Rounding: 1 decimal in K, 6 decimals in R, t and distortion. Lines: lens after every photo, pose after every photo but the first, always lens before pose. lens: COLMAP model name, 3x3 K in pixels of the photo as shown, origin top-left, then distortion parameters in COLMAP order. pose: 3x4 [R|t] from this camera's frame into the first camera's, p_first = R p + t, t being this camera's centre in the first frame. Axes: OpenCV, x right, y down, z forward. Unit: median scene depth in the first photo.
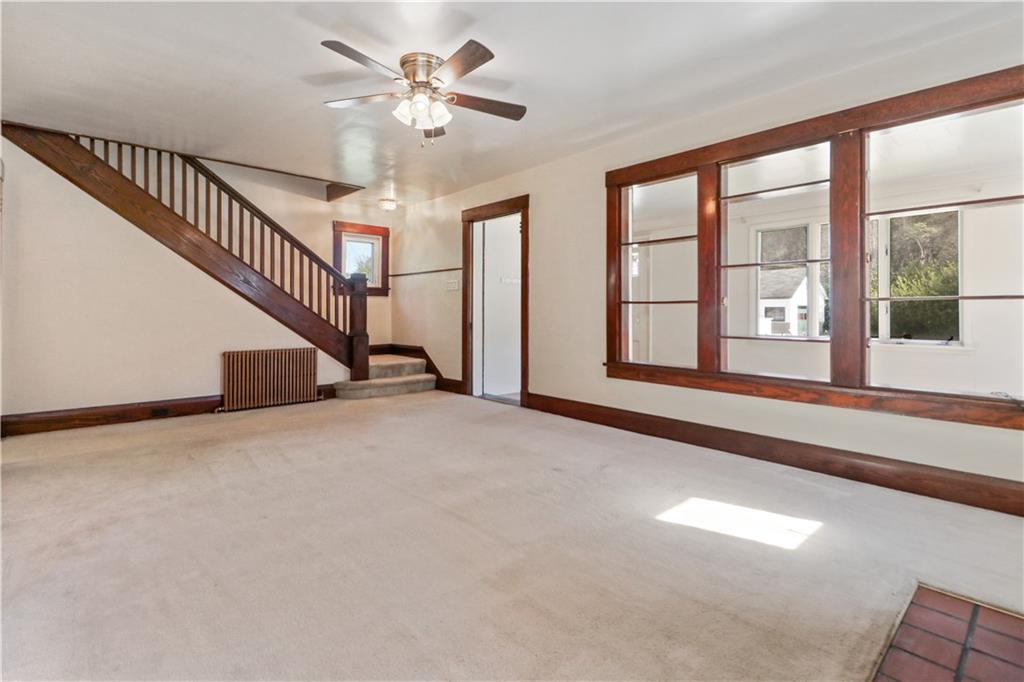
lens RADIAL K [[473.5, 0, 510.0], [0, 473.5, 310.1], [0, 0, 1]] dist [0.011464, -0.003581]
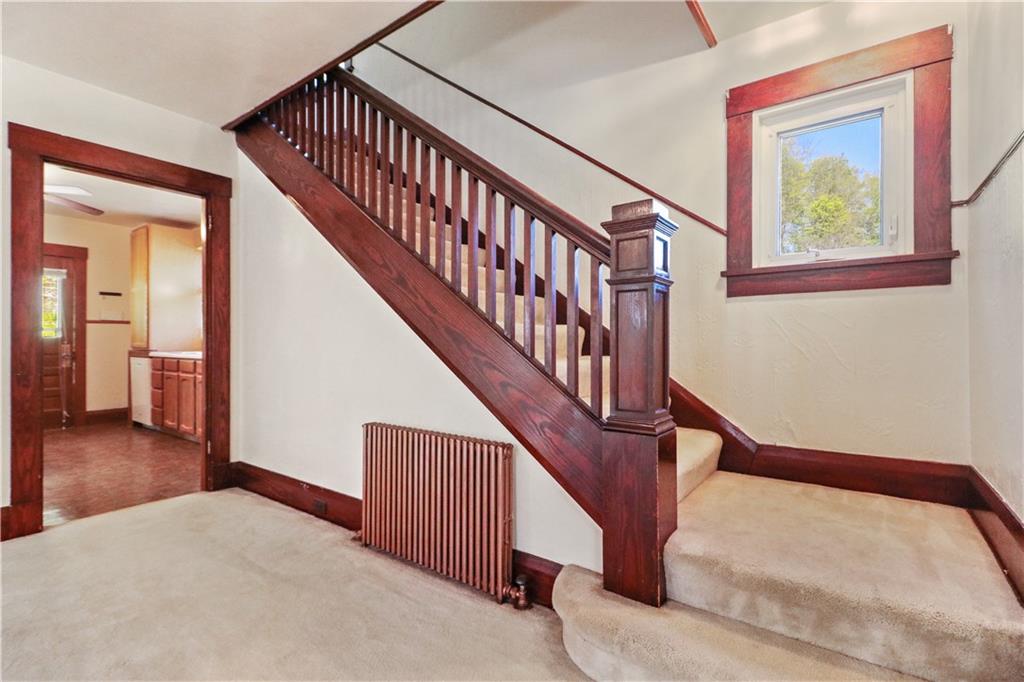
lens RADIAL K [[473.5, 0, 506.9], [0, 473.5, 339.2], [0, 0, 1]] dist [0.011464, -0.003581]
pose [[0.186356, -0.006816, -0.982459, -0.061399], [0.003879, 0.999973, -0.006201, 0.002391], [0.982475, -0.002655, 0.186378, 0.962647]]
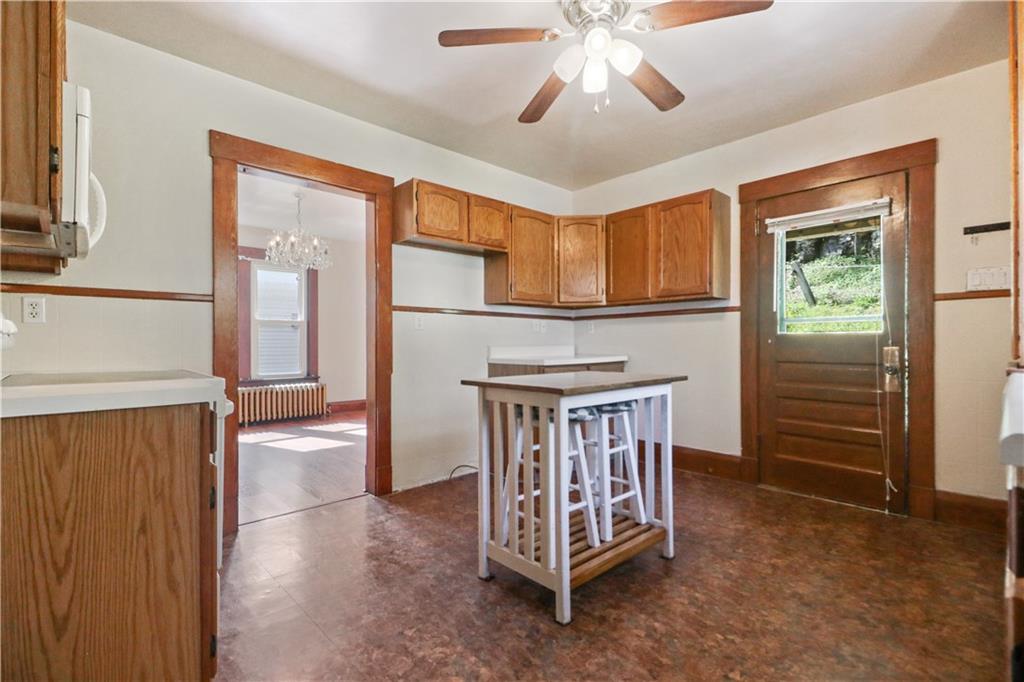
lens RADIAL K [[473.5, 0, 510.2], [0, 473.5, 341.5], [0, 0, 1]] dist [0.011464, -0.003581]
pose [[-0.999886, 0.001344, -0.015019, -0.867057], [0.001450, 0.999974, -0.007101, 0.001416], [0.015009, -0.007122, -0.999862, 0.718448]]
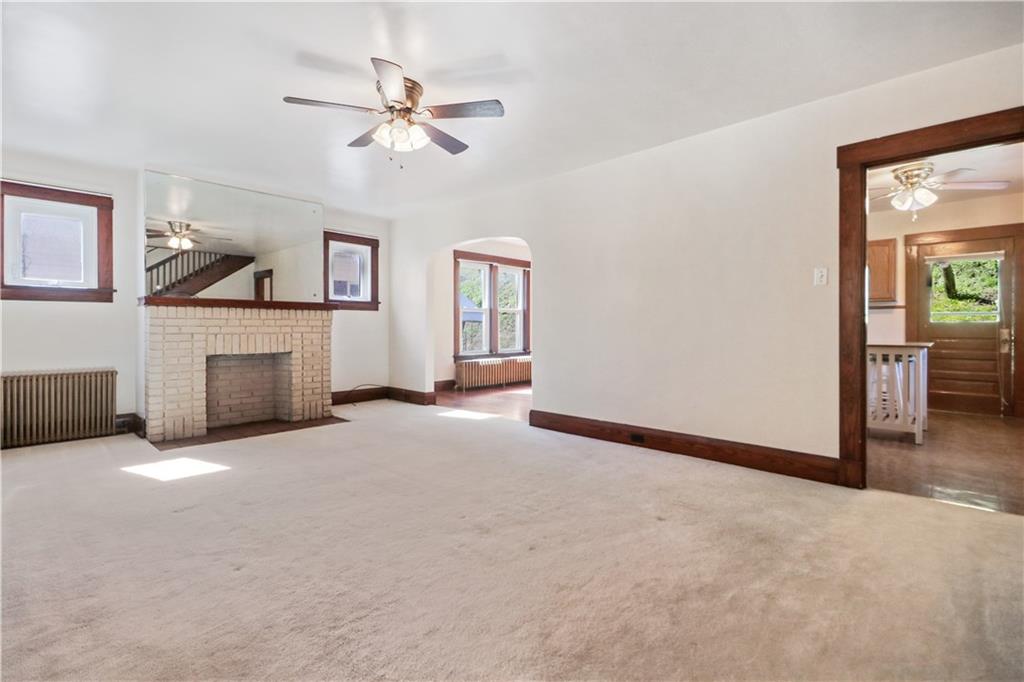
lens RADIAL K [[473.5, 0, 528.3], [0, 473.5, 327.5], [0, 0, 1]] dist [0.011464, -0.003581]
pose [[-0.994987, -0.001526, -0.099995, -0.181157], [-0.001240, 0.999995, -0.002928, 0.004651], [0.099999, -0.002789, -0.994984, 1.106774]]
